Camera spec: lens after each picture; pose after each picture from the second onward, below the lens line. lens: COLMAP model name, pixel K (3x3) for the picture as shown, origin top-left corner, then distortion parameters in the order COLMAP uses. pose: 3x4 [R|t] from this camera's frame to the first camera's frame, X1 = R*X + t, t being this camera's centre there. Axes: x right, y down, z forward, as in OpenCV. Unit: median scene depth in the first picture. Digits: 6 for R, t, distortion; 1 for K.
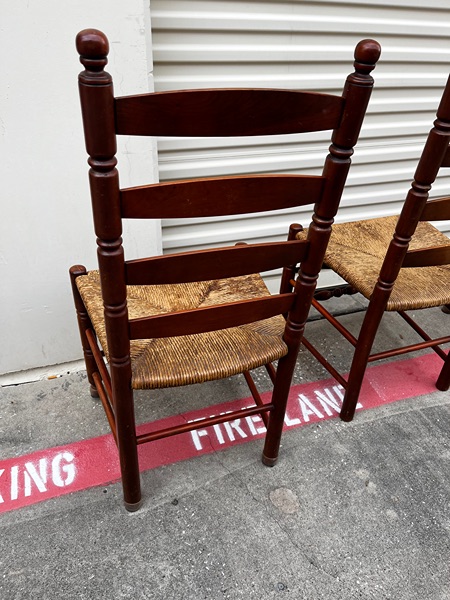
lens RADIAL K [[462.0, 0, 221.8], [0, 462.0, 301.7], [0, 0, 1]] dist [0.055193, -0.087458]
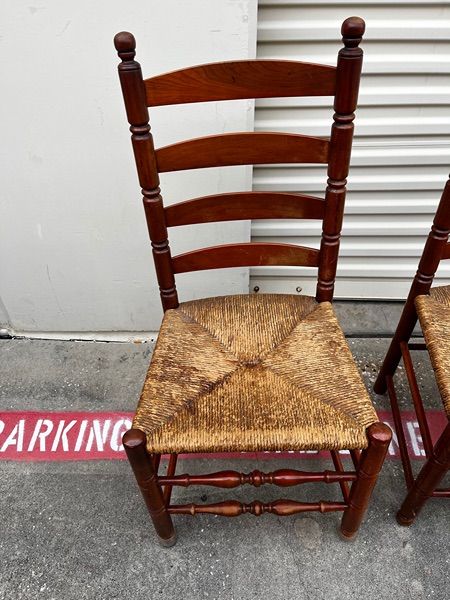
lens RADIAL K [[462.0, 0, 220.3], [0, 462.0, 299.6], [0, 0, 1]] dist [0.055193, -0.087458]
pose [[0.932441, 0.196211, -0.303404, 0.160327], [-0.149980, 0.974131, 0.169041, -0.186401], [0.328723, -0.112116, 0.937748, 0.070375]]
